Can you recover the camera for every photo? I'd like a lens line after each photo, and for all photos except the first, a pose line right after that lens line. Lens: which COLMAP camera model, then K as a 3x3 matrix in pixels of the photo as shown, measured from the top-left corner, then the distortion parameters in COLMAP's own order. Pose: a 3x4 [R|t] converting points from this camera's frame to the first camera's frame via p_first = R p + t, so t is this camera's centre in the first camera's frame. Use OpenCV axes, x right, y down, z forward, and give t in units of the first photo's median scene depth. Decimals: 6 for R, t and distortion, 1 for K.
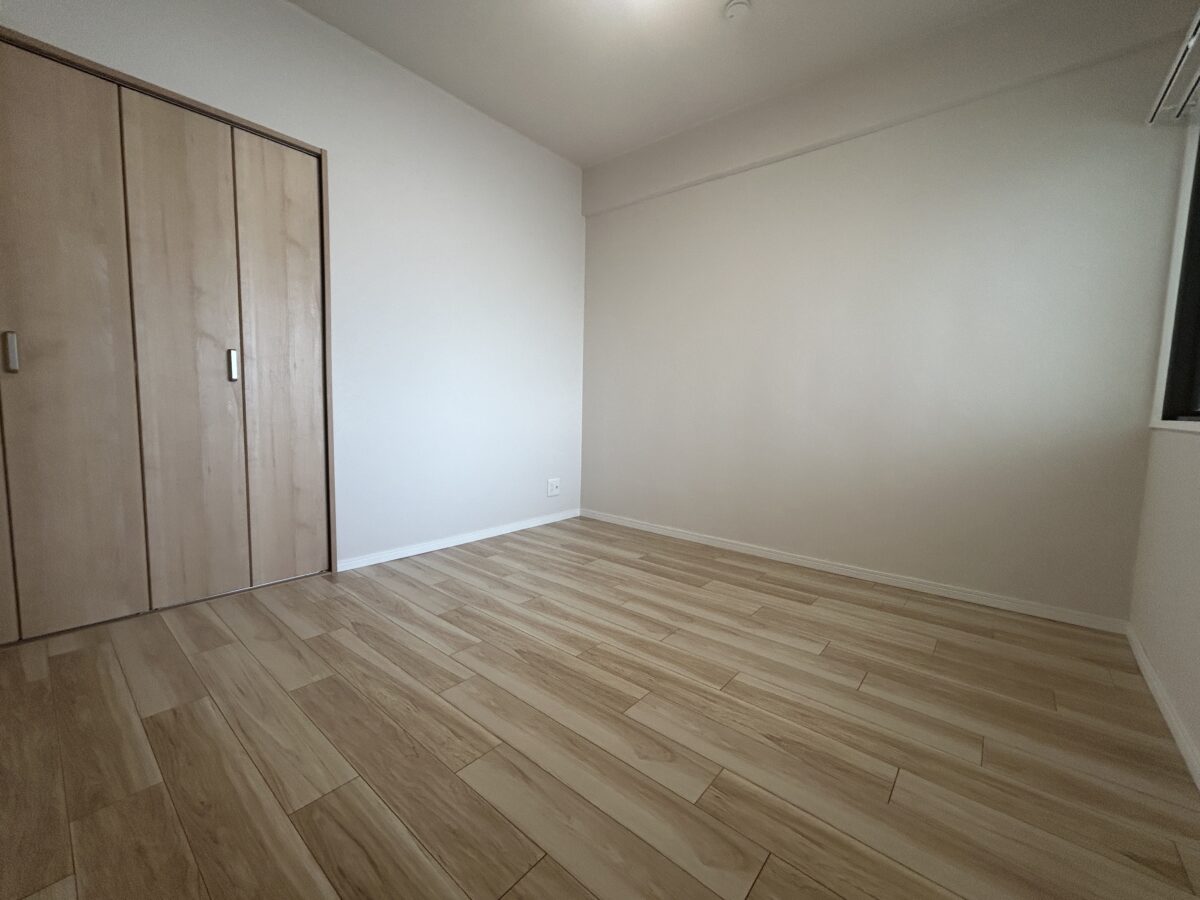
lens RADIAL K [[489.8, 0, 587.3], [0, 489.8, 445.7], [0, 0, 1]] dist [-0.000369, 0.001558]
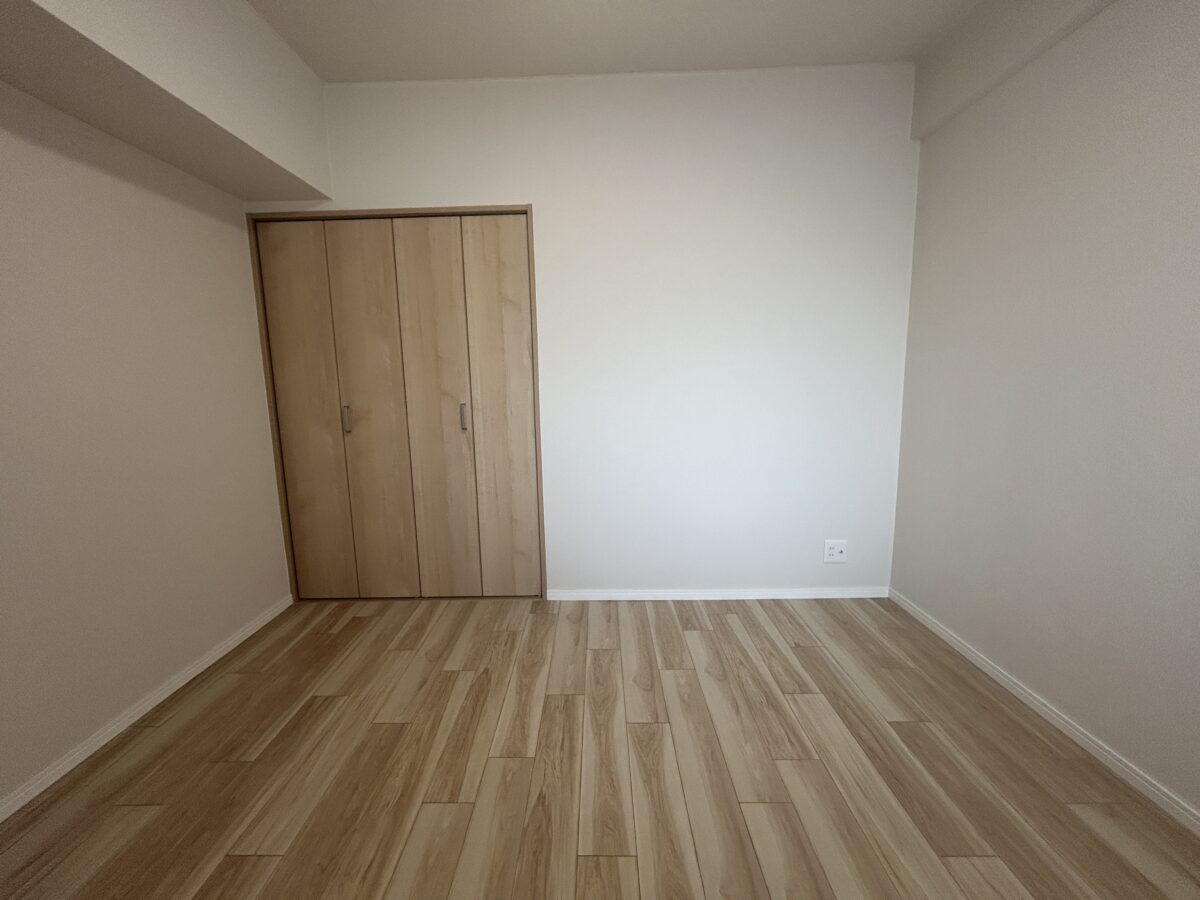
lens RADIAL K [[489.8, 0, 591.1], [0, 489.8, 445.2], [0, 0, 1]] dist [-0.000369, 0.001558]
pose [[0.640091, 0.072870, -0.764836, 0.417342], [-0.031987, 0.997156, 0.068235, -0.188499], [0.767633, -0.019212, 0.640601, 0.470877]]
